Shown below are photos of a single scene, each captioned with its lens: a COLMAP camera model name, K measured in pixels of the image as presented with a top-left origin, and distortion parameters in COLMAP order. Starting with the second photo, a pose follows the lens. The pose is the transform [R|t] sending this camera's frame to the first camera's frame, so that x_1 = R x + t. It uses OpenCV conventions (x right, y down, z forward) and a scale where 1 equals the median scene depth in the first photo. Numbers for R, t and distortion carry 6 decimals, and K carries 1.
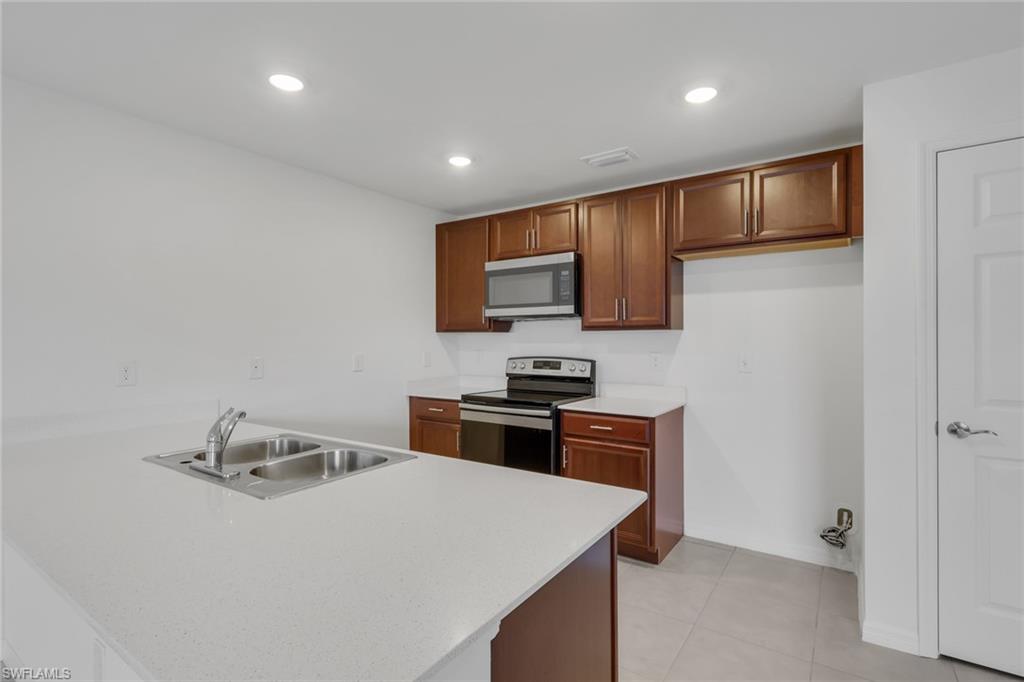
lens RADIAL K [[473.2, 0, 512.0], [0, 473.2, 341.0], [0, 0, 1]] dist [0.000249, -0.000164]
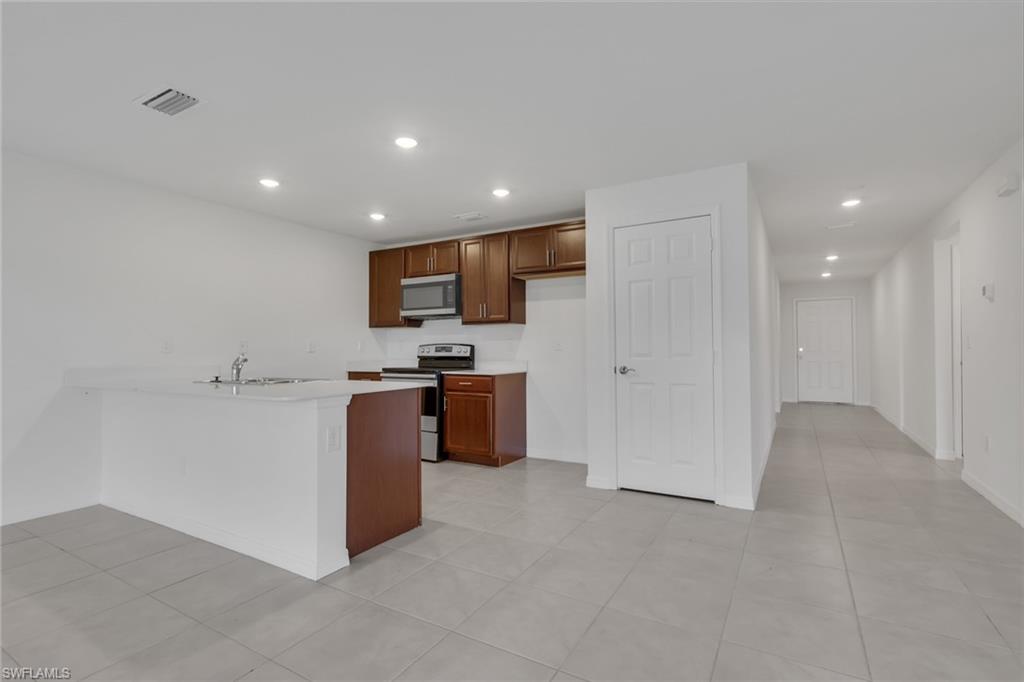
lens RADIAL K [[473.2, 0, 512.0], [0, 473.2, 341.0], [0, 0, 1]] dist [0.000249, -0.000164]
pose [[0.997448, 0.001071, 0.071385, 0.199279], [0.000520, 0.999752, -0.022261, 0.064190], [-0.071391, 0.022242, 0.997200, -0.530670]]
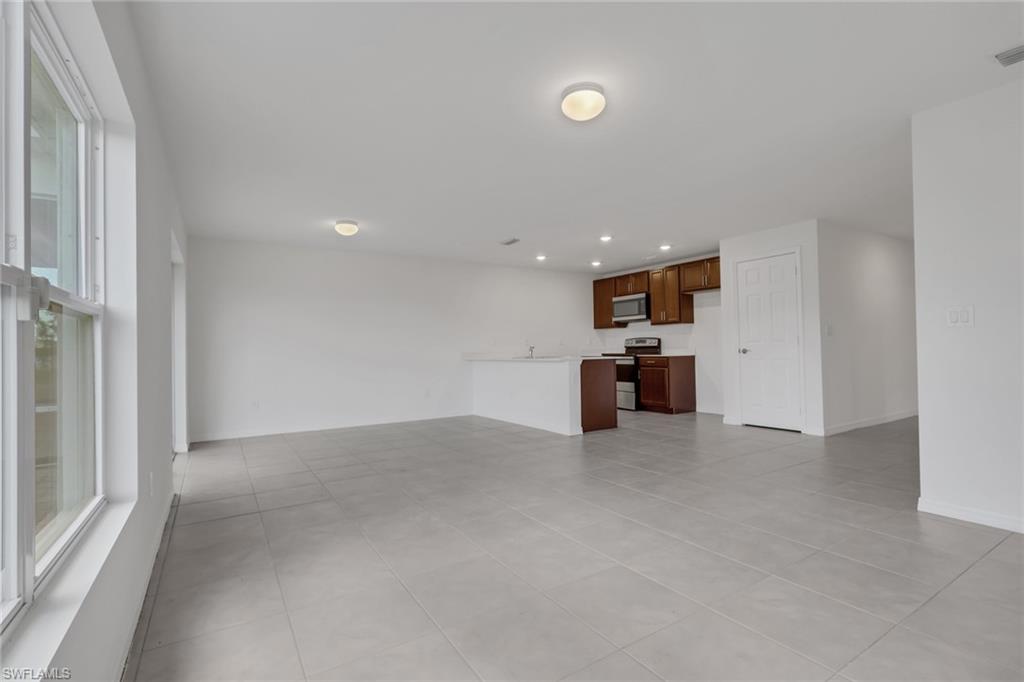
lens RADIAL K [[473.2, 0, 512.0], [0, 473.2, 341.0], [0, 0, 1]] dist [0.000249, -0.000164]
pose [[0.916173, -0.019589, -0.400304, 0.456326], [0.012012, 0.999698, -0.021429, 0.098639], [0.400603, 0.014824, 0.916132, -1.447104]]
